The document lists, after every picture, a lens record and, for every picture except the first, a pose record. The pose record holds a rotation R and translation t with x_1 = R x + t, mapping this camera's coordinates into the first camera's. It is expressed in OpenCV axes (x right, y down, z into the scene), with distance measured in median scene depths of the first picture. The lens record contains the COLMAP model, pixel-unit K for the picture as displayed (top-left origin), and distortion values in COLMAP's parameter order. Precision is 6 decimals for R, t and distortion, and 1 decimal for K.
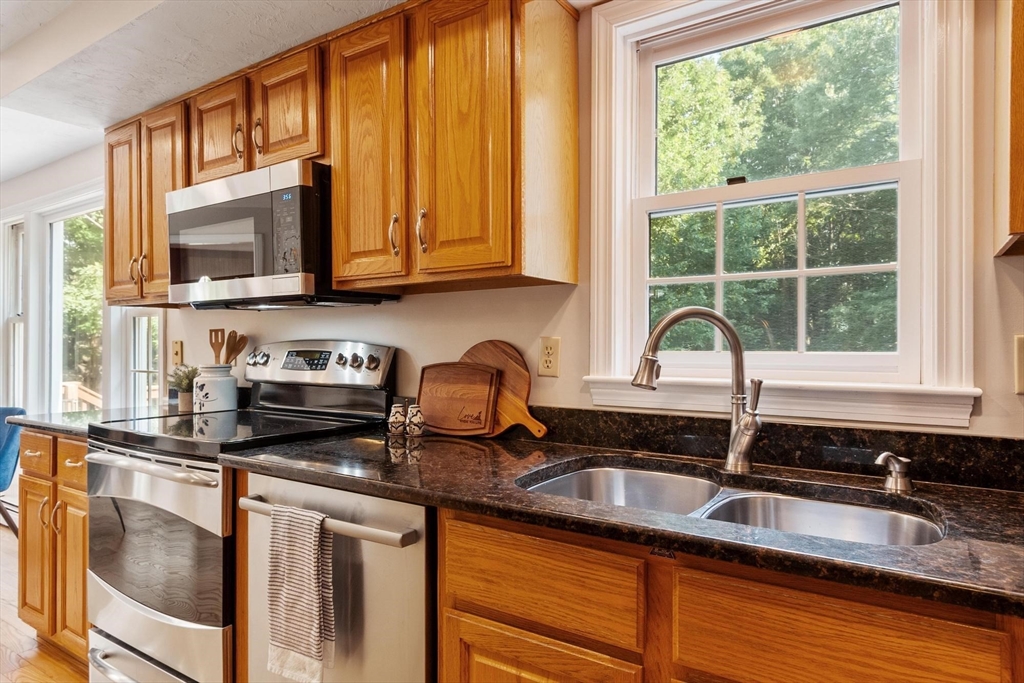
lens RADIAL K [[622.7, 0, 513.5], [0, 622.7, 344.9], [0, 0, 1]] dist [0.006799, 0.000782]
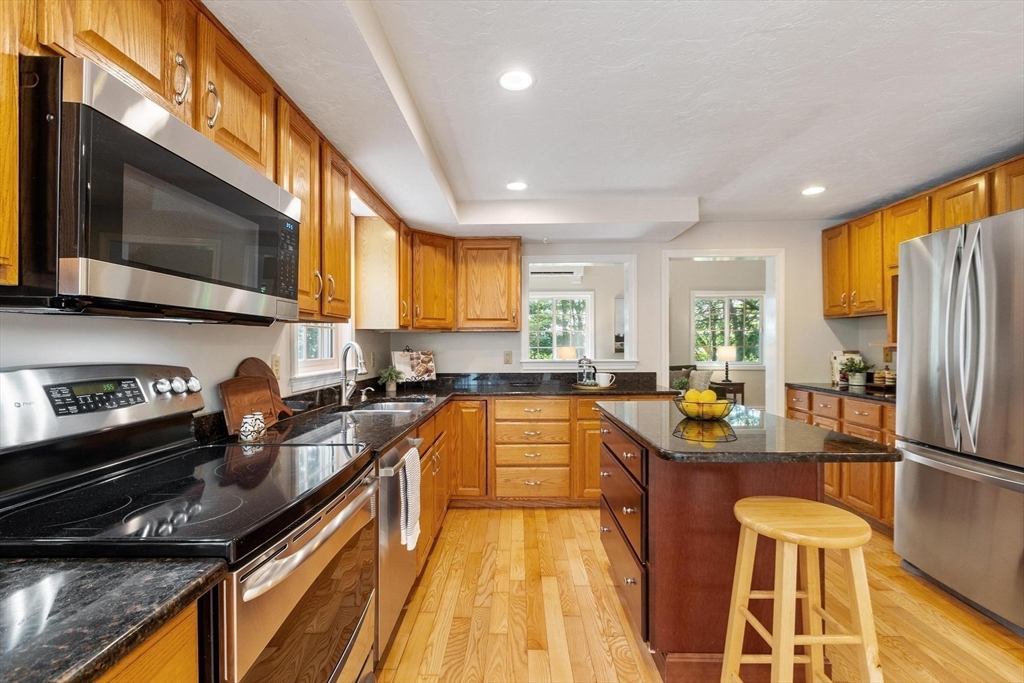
lens RADIAL K [[452.4, 0, 513.5], [0, 452.4, 346.0], [0, 0, 1]] dist [0.003195, -0.001022]
pose [[-0.544685, -0.003843, 0.838632, -1.357972], [-0.003894, 0.999990, 0.002053, -0.041537], [-0.838632, -0.002147, -0.544695, 1.235757]]
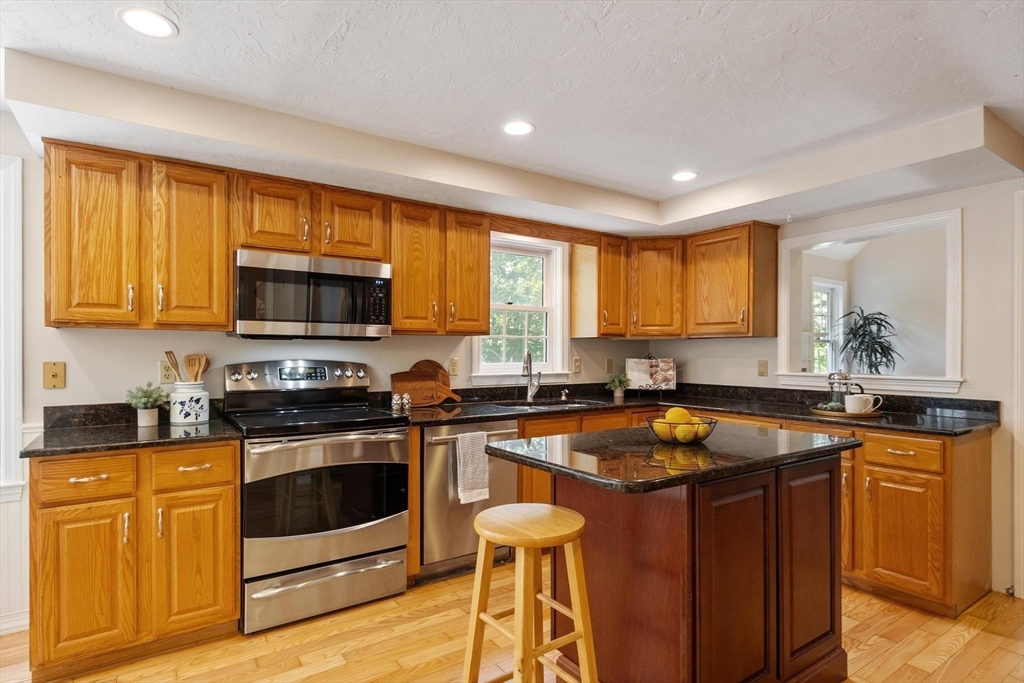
lens RADIAL K [[541.6, 0, 521.3], [0, 541.6, 350.8], [0, 0, 1]] dist [0.002523, 0.000389]
pose [[0.357017, -0.001234, 0.934097, -1.887752], [-0.006344, 0.999973, 0.003746, -0.053877], [-0.934076, -0.007263, 0.357000, 0.066604]]
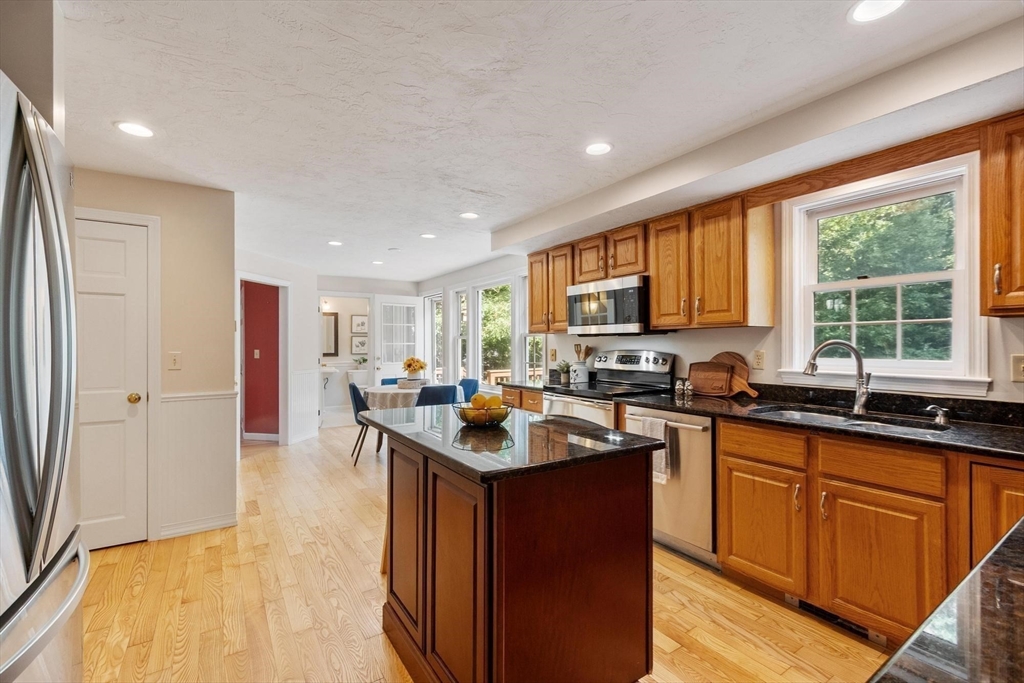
lens RADIAL K [[452.4, 0, 507.9], [0, 452.4, 344.7], [0, 0, 1]] dist [0.003195, -0.001022]
pose [[0.918374, -0.004306, -0.395691, -0.130416], [0.005866, 0.999979, 0.002732, -0.047228], [0.395670, -0.004830, 0.918380, -0.843654]]
